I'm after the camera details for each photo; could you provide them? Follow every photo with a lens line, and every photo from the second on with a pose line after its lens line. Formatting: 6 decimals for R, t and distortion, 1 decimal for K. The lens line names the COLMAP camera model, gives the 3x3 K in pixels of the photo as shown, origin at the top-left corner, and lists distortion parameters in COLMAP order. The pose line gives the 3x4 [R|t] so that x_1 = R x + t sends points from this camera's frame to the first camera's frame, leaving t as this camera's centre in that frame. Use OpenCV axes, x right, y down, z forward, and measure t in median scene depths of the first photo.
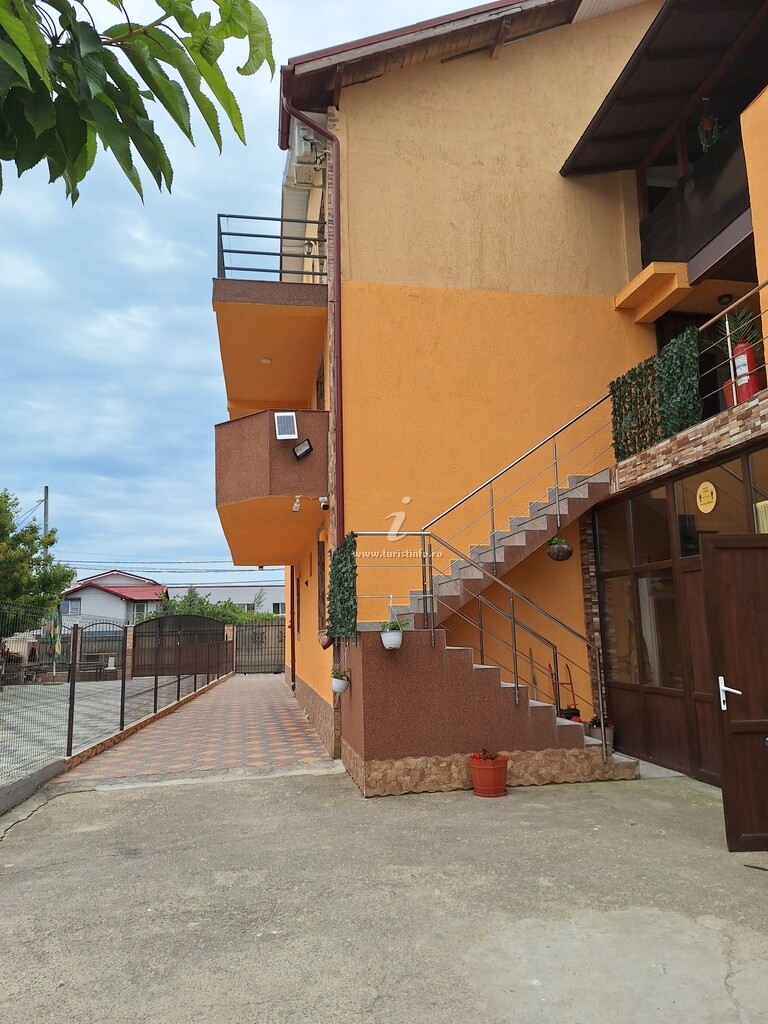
lens RADIAL K [[706.3, 0, 384.0], [0, 706.3, 512.0], [0, 0, 1]] dist [0.102212, -0.103617]
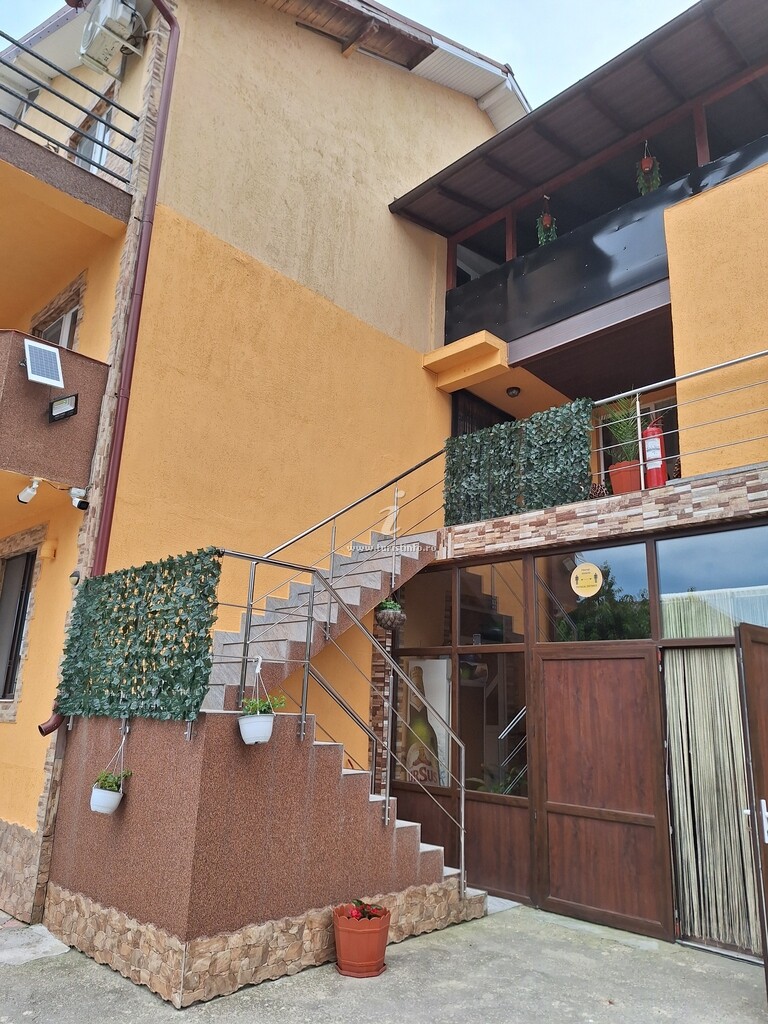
lens RADIAL K [[706.3, 0, 384.0], [0, 706.3, 512.0], [0, 0, 1]] dist [0.102212, -0.103617]
pose [[0.806731, 0.208330, 0.552978, -0.263526], [-0.152688, 0.977503, -0.145513, 0.062537], [-0.570852, 0.032956, 0.820391, 0.373197]]
